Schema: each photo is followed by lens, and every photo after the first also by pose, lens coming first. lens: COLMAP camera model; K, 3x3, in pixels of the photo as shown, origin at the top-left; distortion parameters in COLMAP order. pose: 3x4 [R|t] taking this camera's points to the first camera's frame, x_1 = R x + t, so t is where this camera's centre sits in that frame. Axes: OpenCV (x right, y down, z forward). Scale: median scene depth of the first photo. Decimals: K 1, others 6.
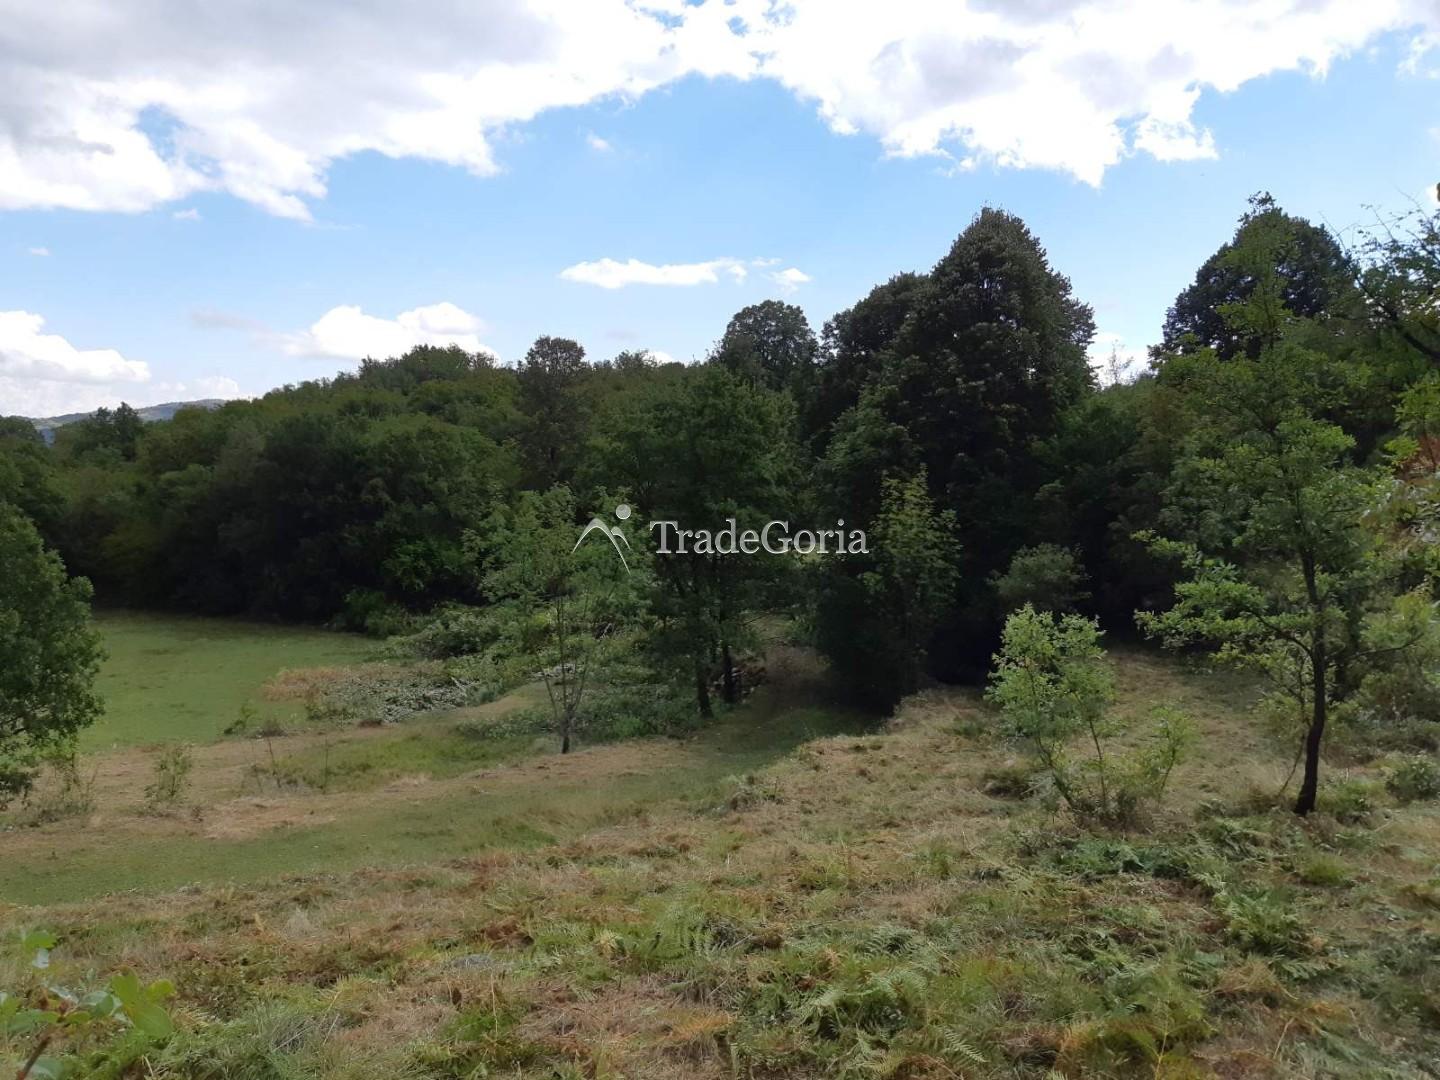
lens RADIAL K [[1067.2, 0, 679.5], [0, 1067.2, 545.8], [0, 0, 1]] dist [0.089614, -0.149012]
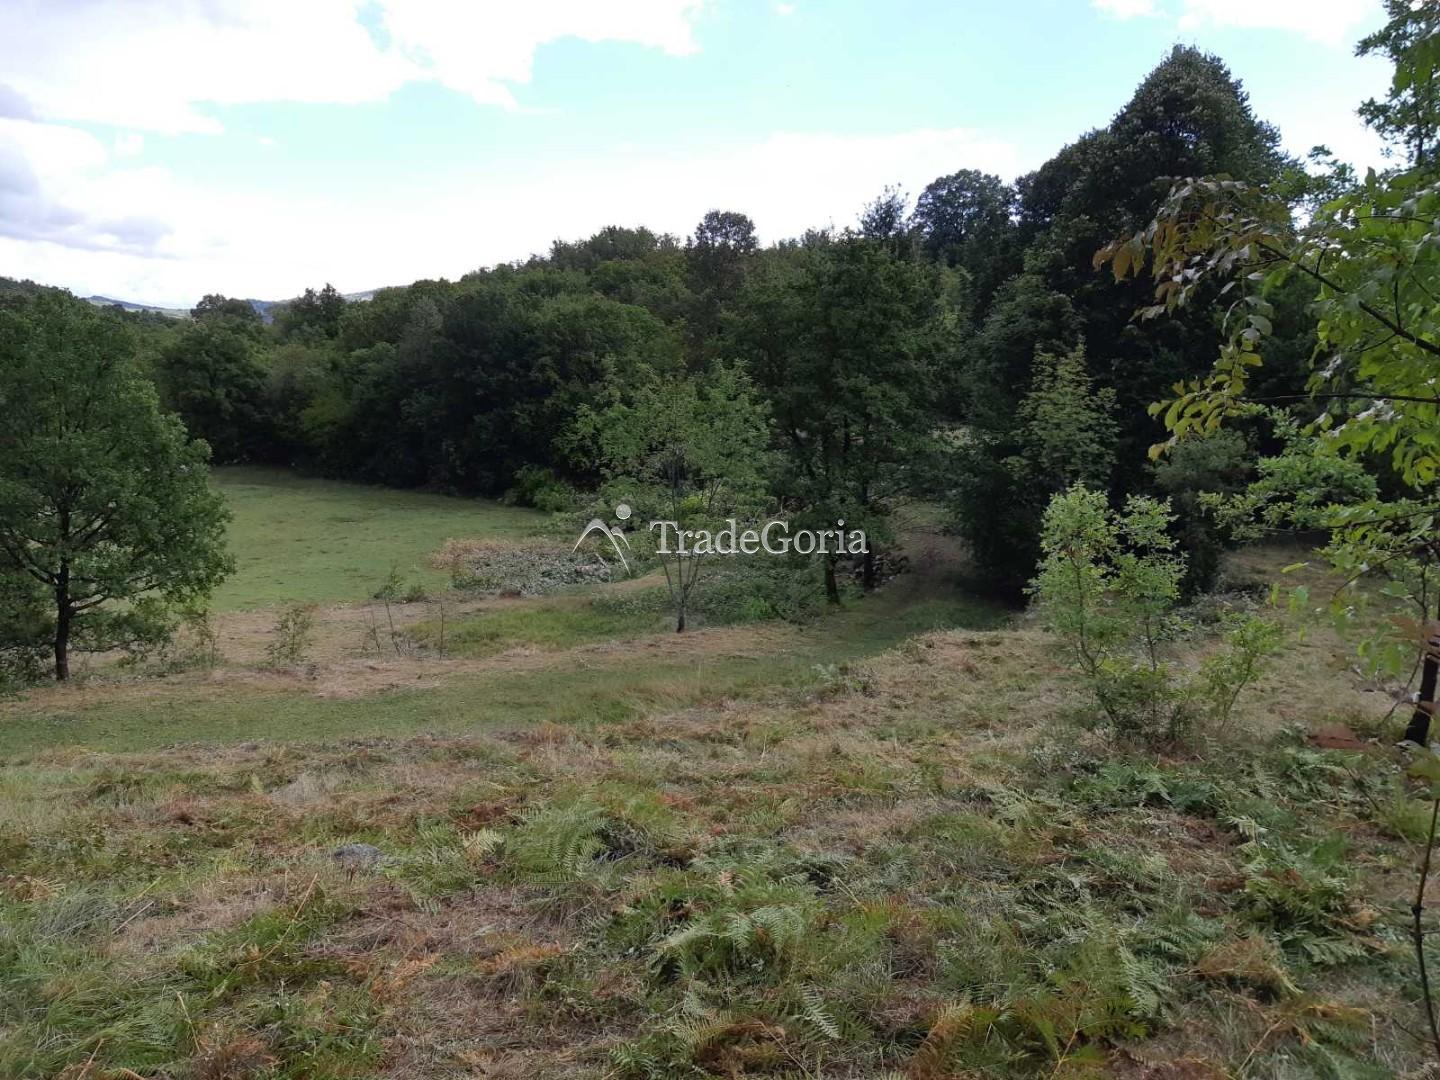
lens RADIAL K [[1046.7, 0, 720.2], [0, 1046.7, 533.5], [0, 0, 1]] dist [0.104471, -0.172932]
pose [[0.986931, 0.033839, -0.157551, 0.081239], [-0.018805, 0.995208, 0.095959, 0.009432], [0.160044, -0.091742, 0.982837, 0.066732]]
